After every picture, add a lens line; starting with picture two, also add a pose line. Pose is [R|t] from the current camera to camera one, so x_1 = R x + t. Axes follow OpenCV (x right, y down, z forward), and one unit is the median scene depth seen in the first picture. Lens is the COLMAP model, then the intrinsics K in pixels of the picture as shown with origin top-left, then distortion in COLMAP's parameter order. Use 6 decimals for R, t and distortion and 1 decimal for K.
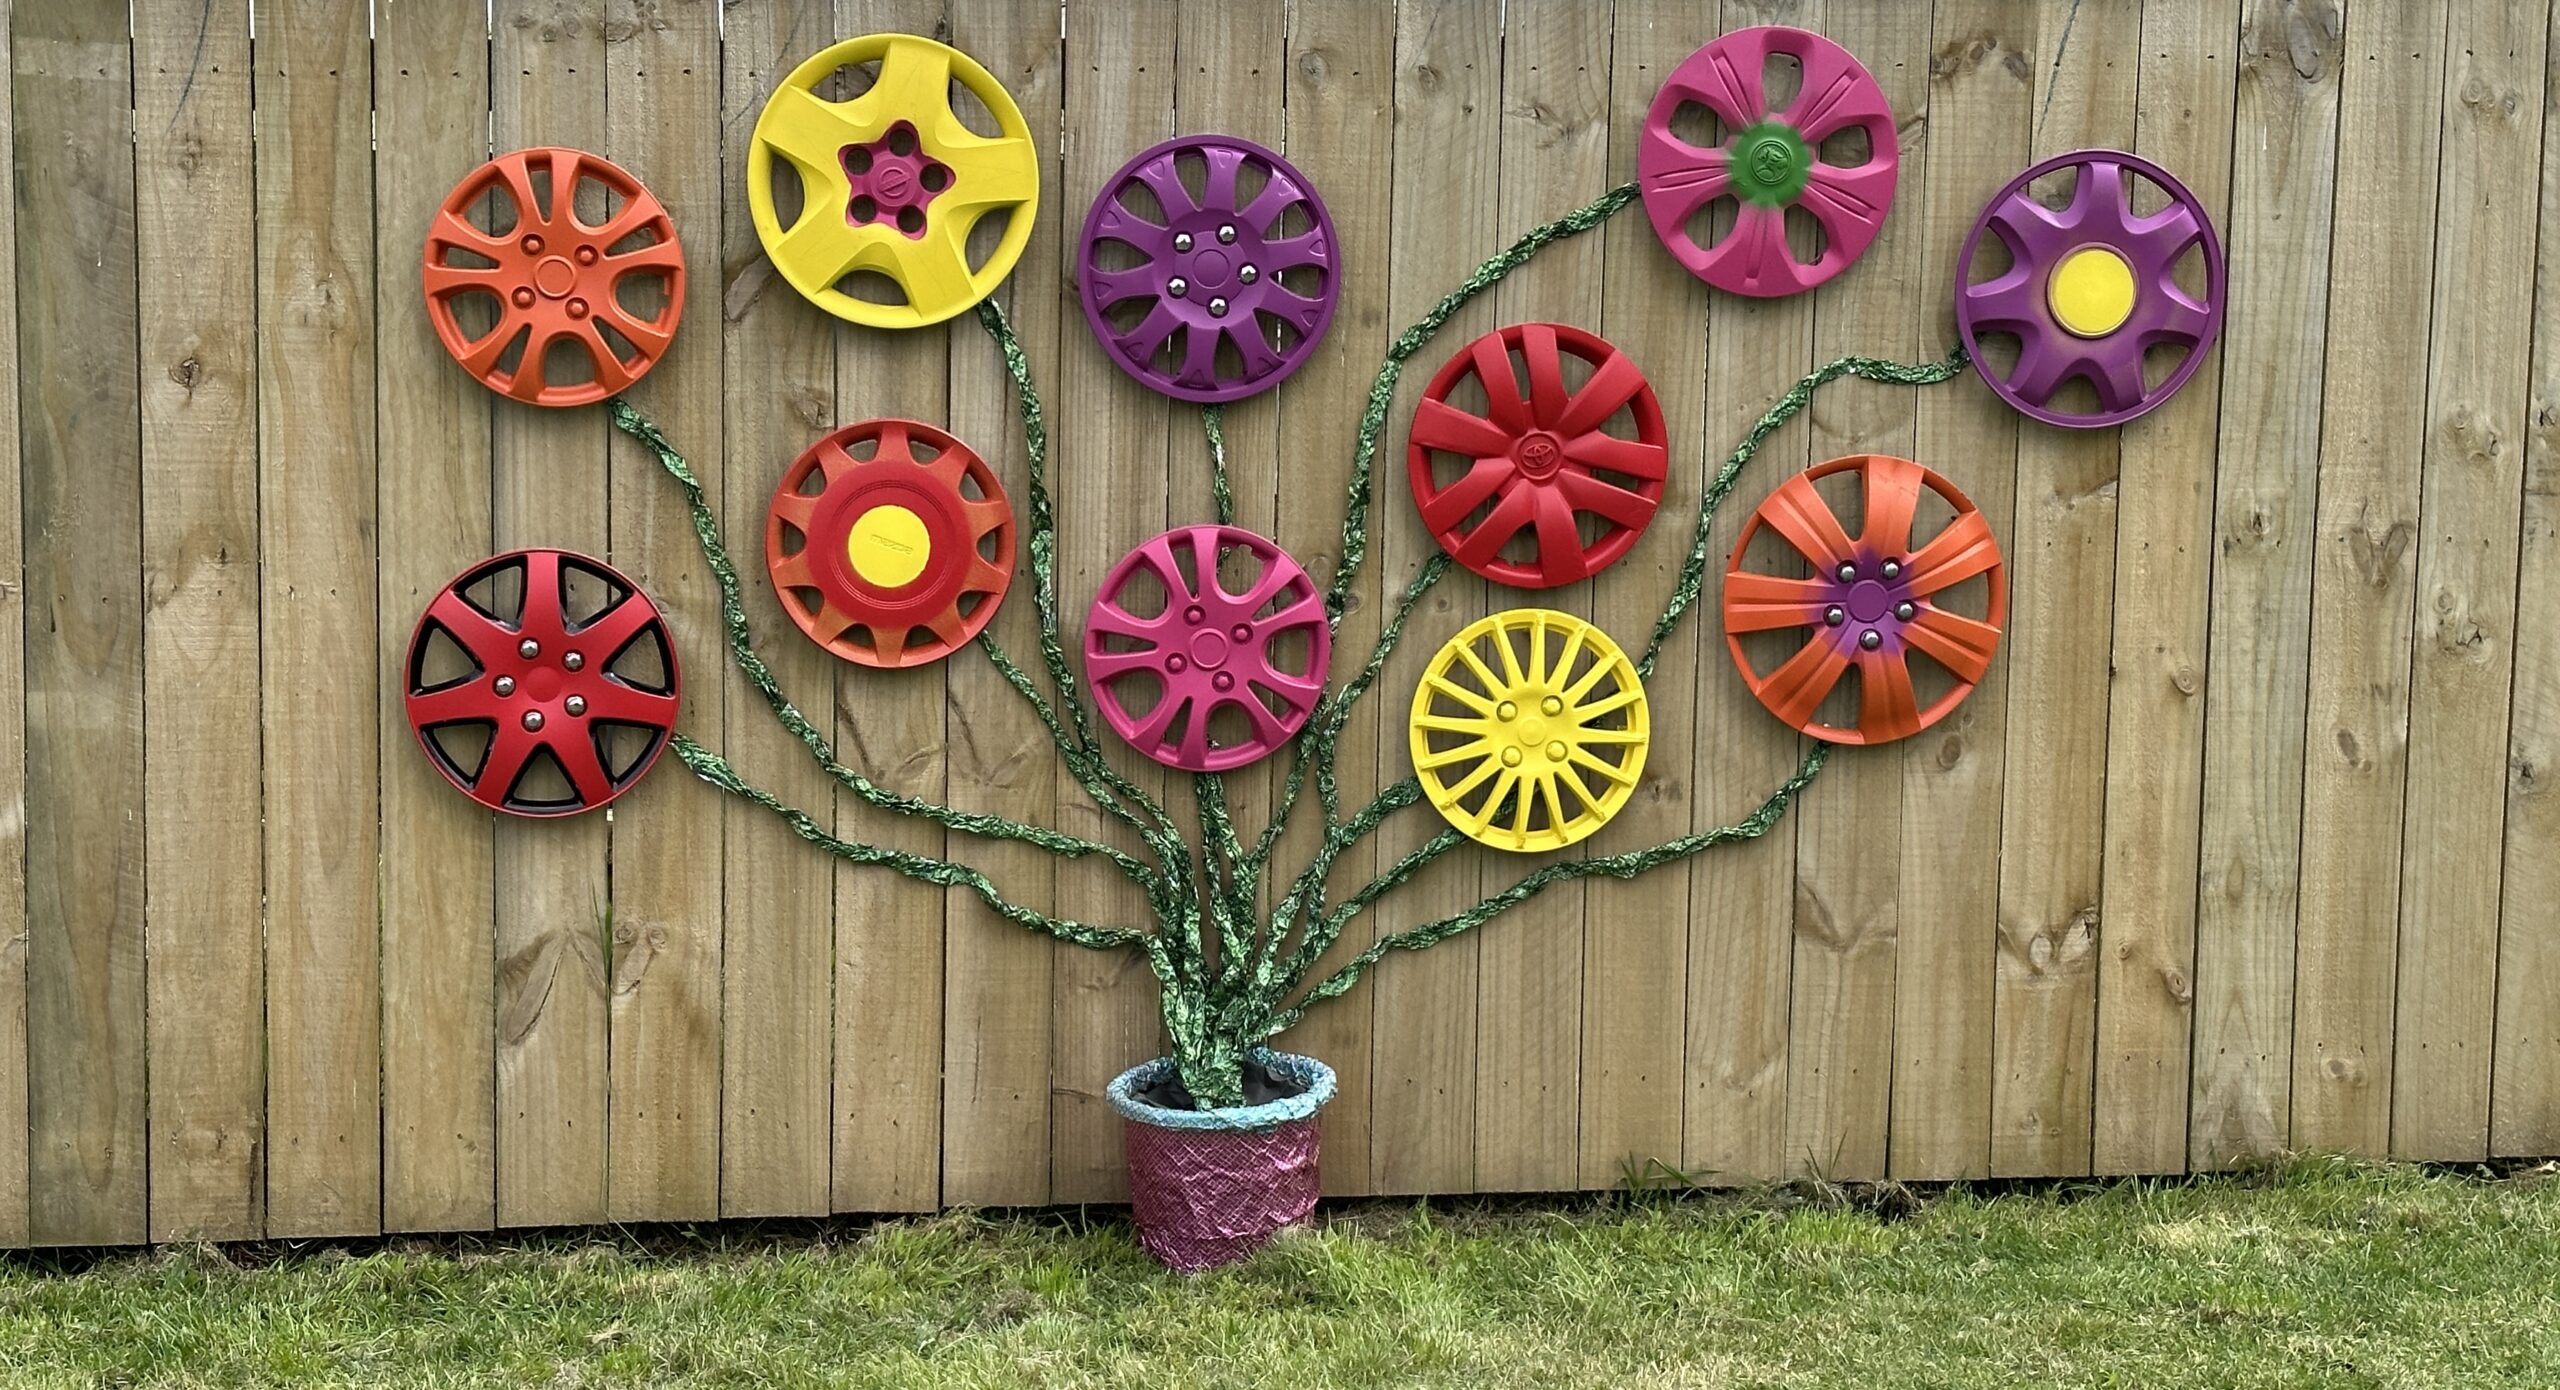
lens RADIAL K [[3488.9, 0, 1283.5], [0, 3488.9, 698.7], [0, 0, 1]] dist [0.124869, 0.000000]
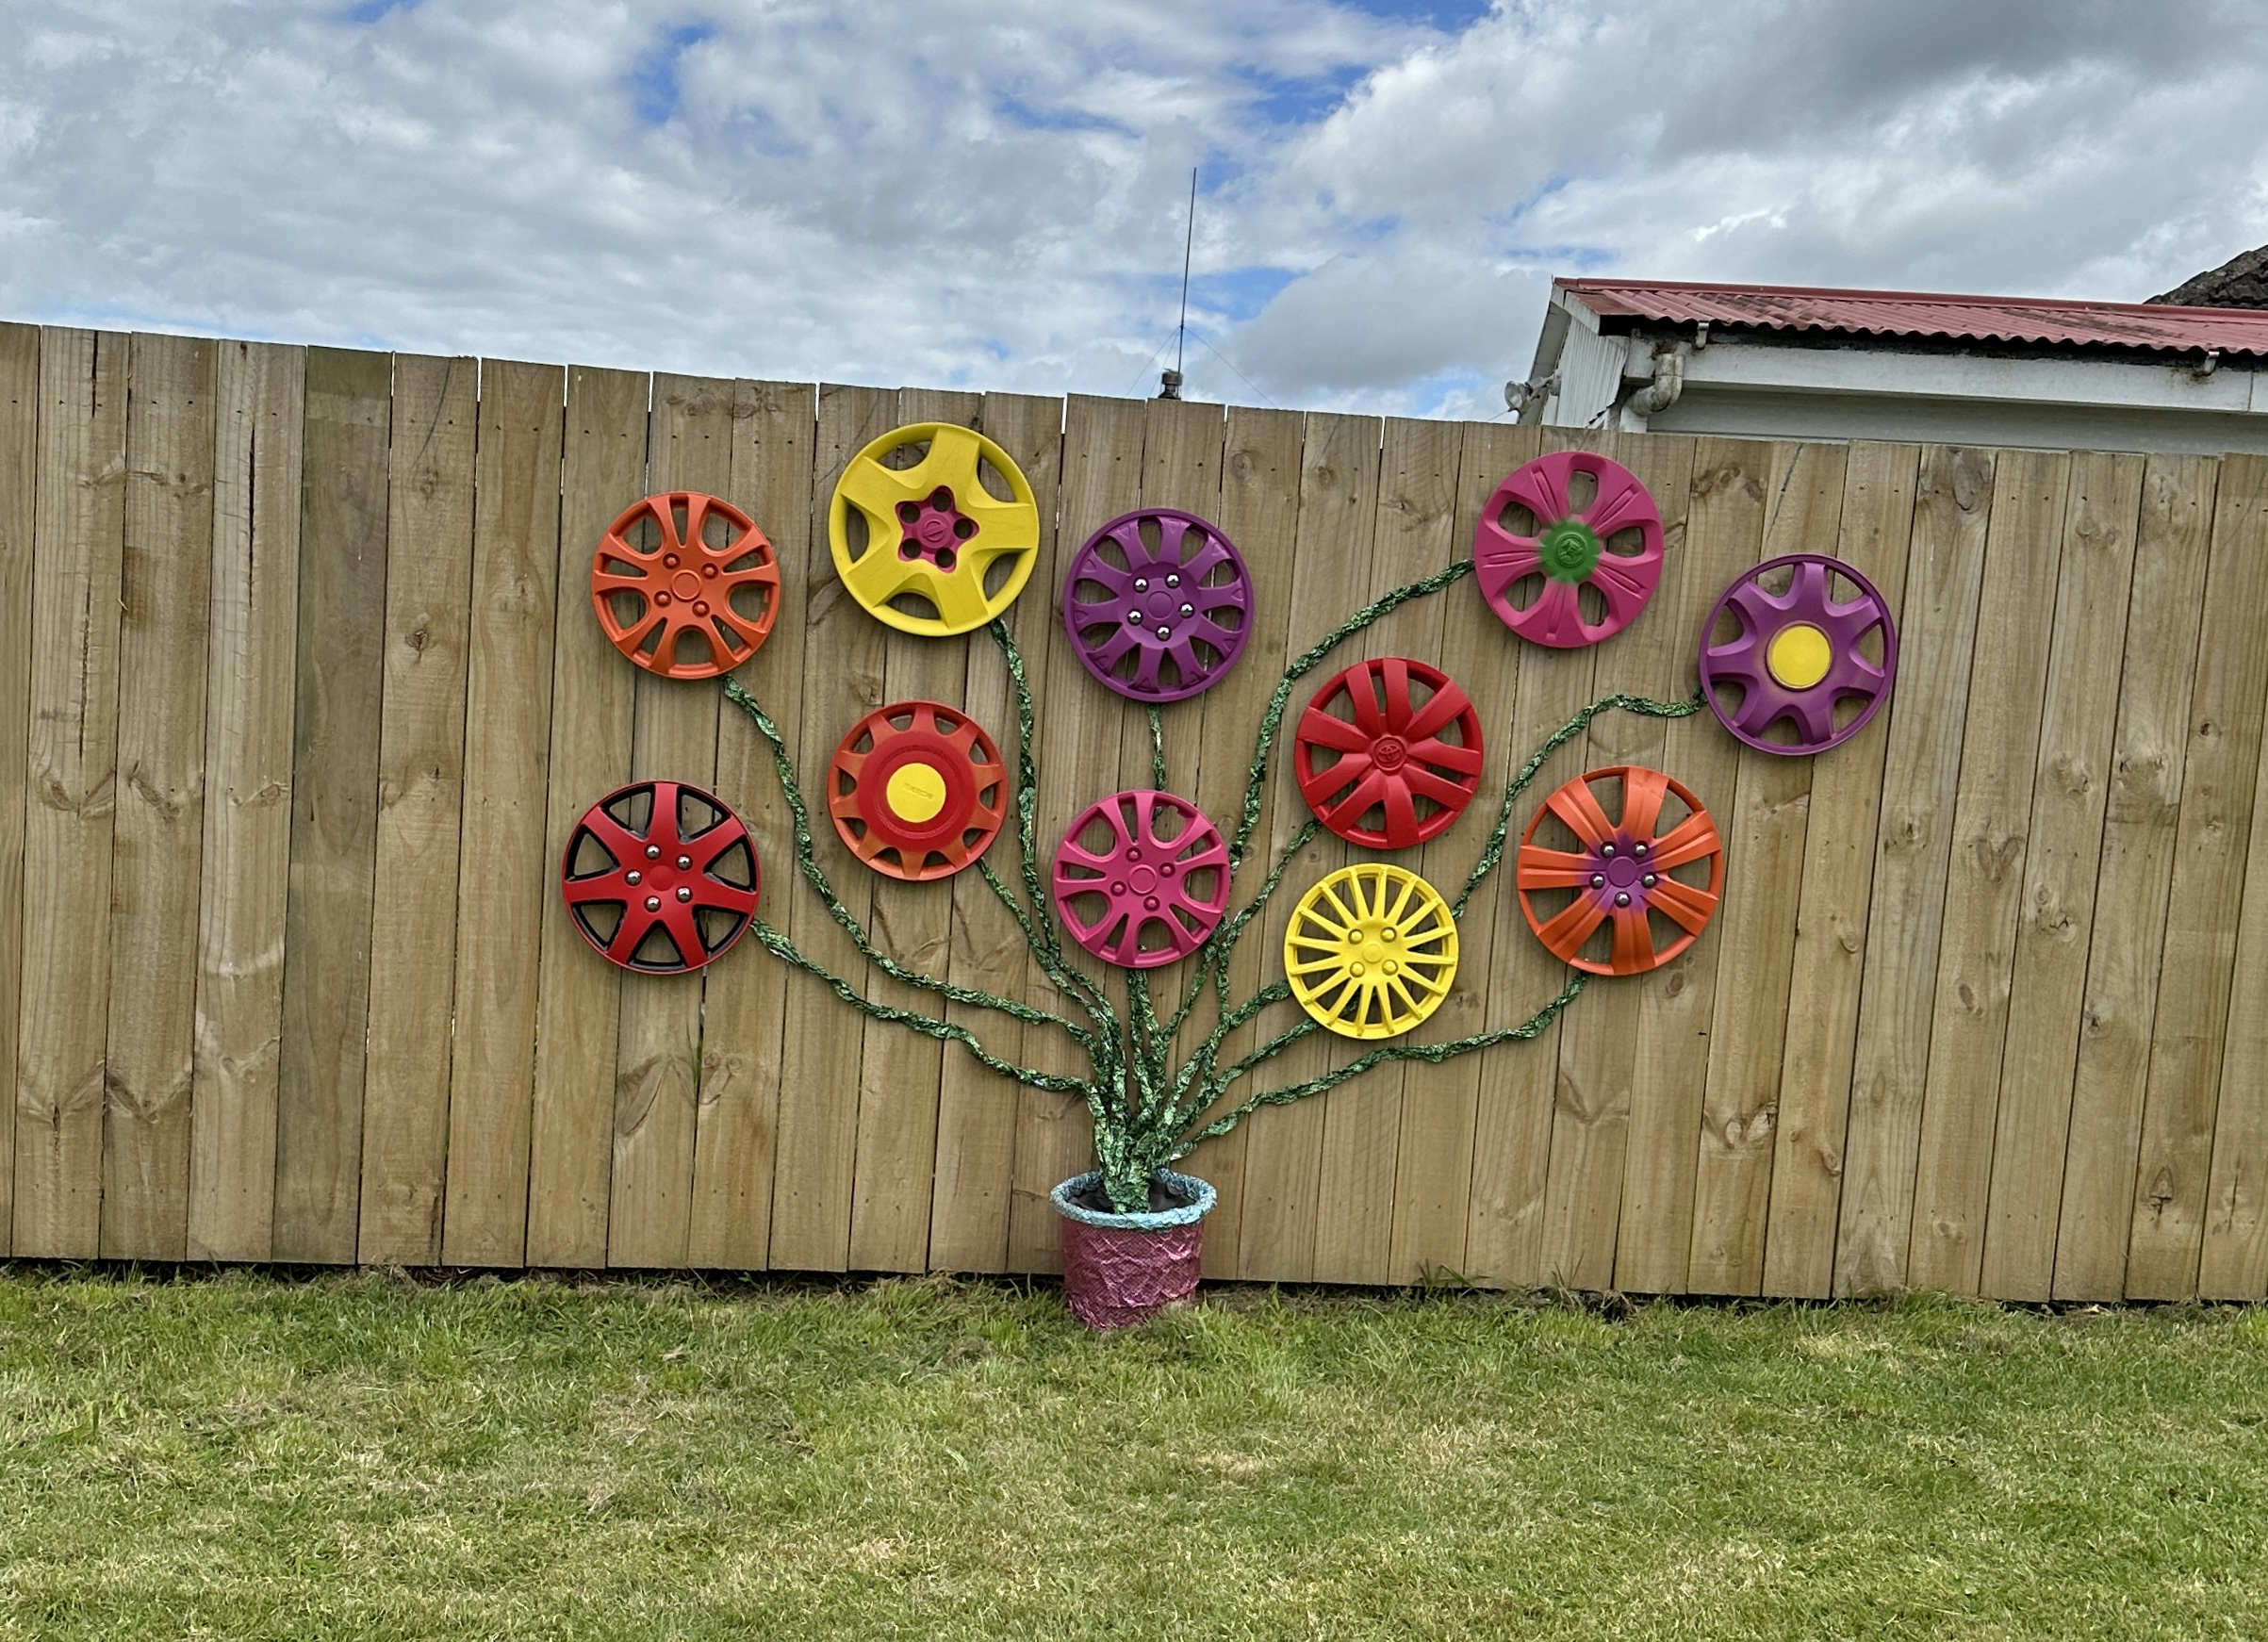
lens RADIAL K [[2131.7, 0, 1172.1], [0, 2131.7, 899.8], [0, 0, 1]] dist [0.102187, -0.022044]
pose [[0.997994, 0.057311, -0.026895, 0.013563], [-0.057195, 0.998350, 0.005050, -0.011149], [0.027140, -0.003502, 0.999626, 0.155181]]
